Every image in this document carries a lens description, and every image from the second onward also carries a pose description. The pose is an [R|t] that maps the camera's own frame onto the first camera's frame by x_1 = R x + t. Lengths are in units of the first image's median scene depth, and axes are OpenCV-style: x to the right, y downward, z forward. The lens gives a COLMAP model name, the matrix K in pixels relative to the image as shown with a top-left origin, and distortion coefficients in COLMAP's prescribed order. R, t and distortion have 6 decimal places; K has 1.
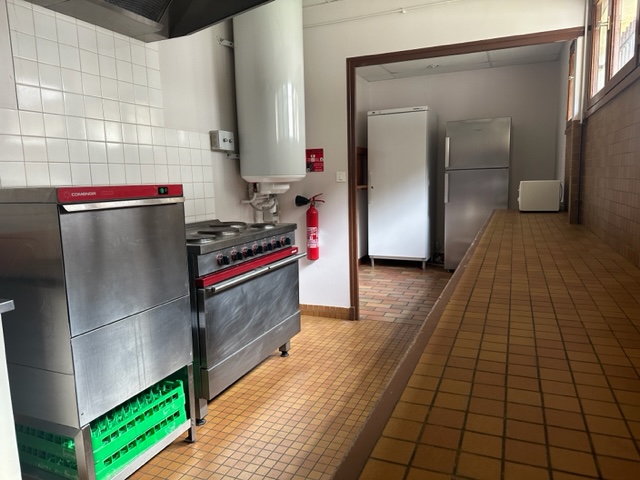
lens RADIAL K [[444.2, 0, 327.3], [0, 444.2, 240.2], [0, 0, 1]] dist [0.094273, -0.147330]
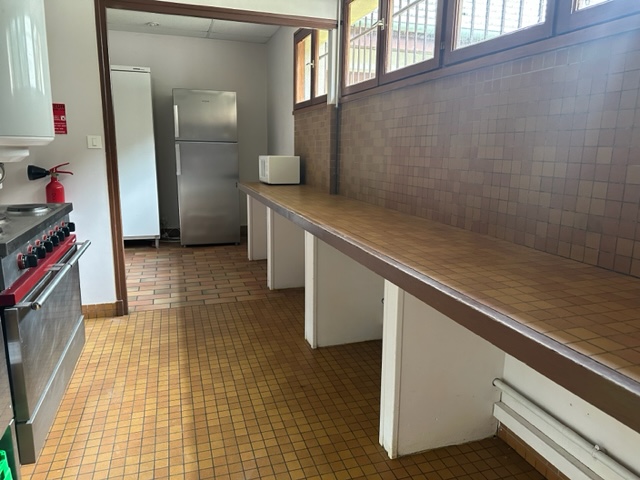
lens RADIAL K [[444.2, 0, 327.3], [0, 444.2, 240.2], [0, 0, 1]] dist [0.094273, -0.147330]
pose [[0.748344, -0.094880, 0.656490, -0.207121], [0.055083, 0.995188, 0.081041, -0.010112], [-0.661020, -0.024485, 0.749969, 0.114455]]
